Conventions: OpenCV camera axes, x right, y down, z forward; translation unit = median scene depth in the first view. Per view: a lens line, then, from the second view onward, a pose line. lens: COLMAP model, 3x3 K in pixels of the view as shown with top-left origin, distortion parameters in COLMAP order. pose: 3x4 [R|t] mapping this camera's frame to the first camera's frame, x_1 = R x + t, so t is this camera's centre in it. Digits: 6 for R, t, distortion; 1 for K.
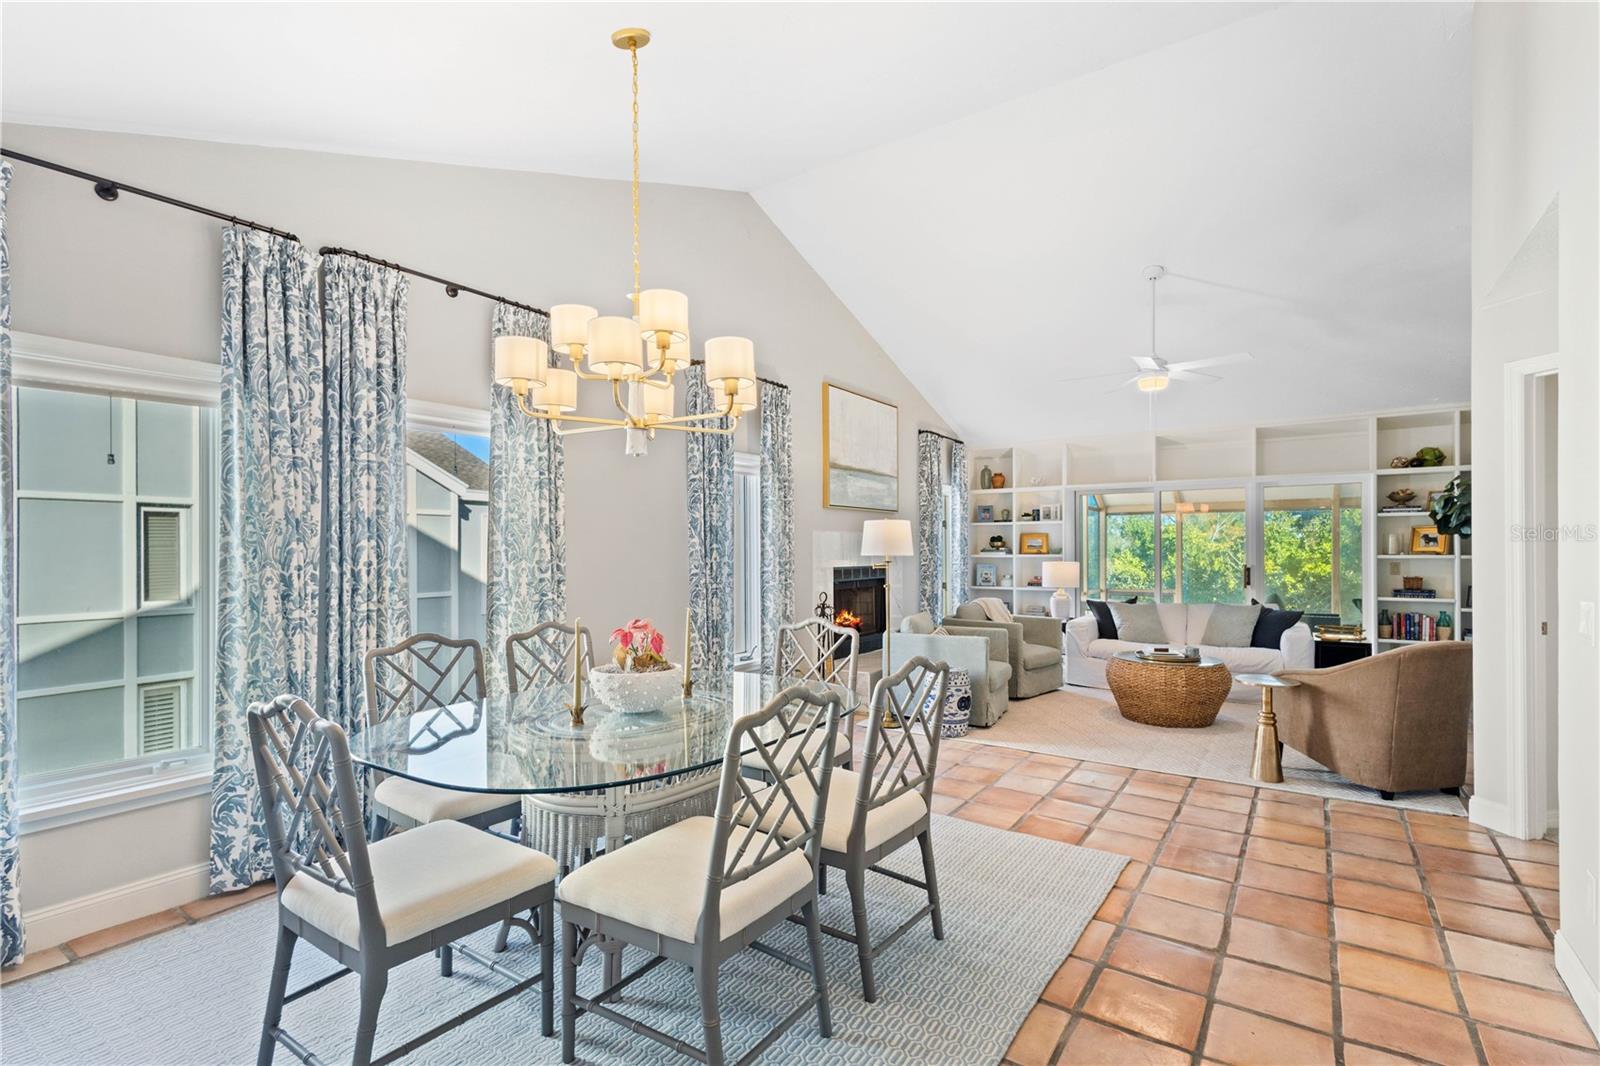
lens RADIAL K [[741.9, 0, 801.9], [0, 741.9, 542.9], [0, 0, 1]] dist [0.010715, -0.001478]
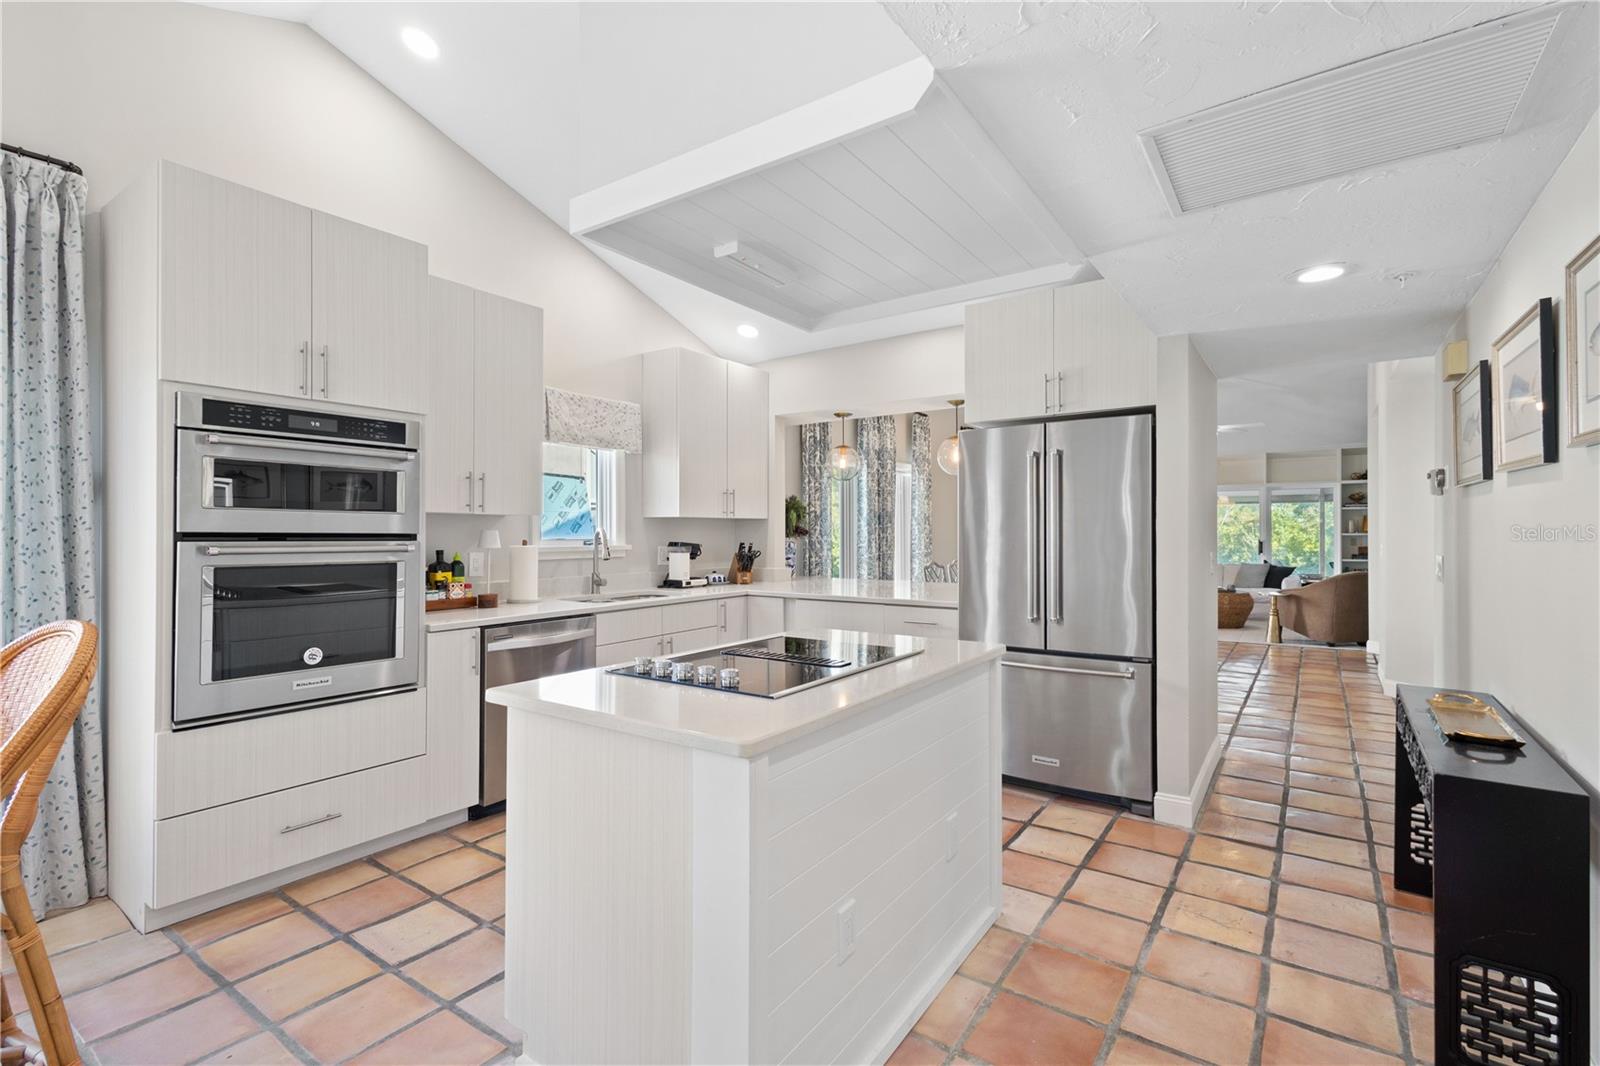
lens RADIAL K [[741.9, 0, 793.0], [0, 741.9, 522.5], [0, 0, 1]] dist [0.010715, -0.001478]
pose [[0.999911, 0.001870, -0.013232, -0.394640], [-0.001935, 0.999986, -0.004946, 0.002966], [0.013222, 0.004972, 0.999900, -0.627338]]
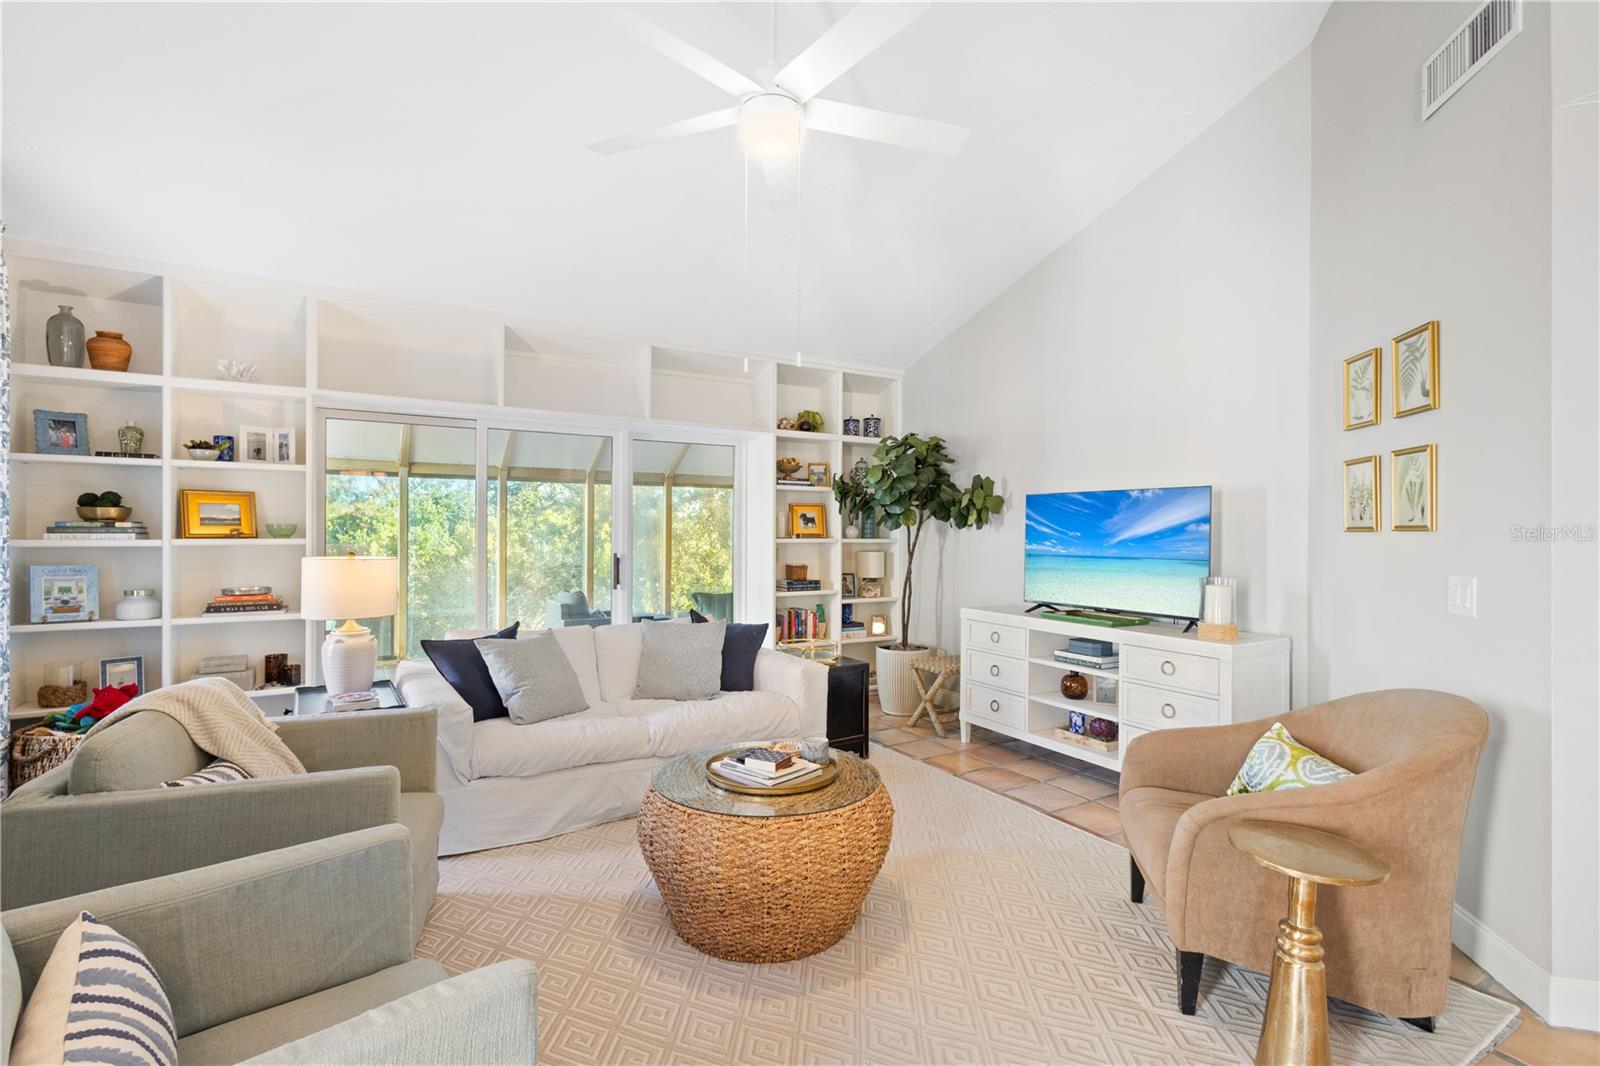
lens RADIAL K [[741.9, 0, 799.9], [0, 741.9, 525.6], [0, 0, 1]] dist [0.010715, -0.001478]
pose [[0.420156, 0.013539, 0.907351, 0.075667], [-0.013463, 0.999872, -0.008686, 0.009095], [-0.907352, -0.008566, 0.420284, 0.644034]]
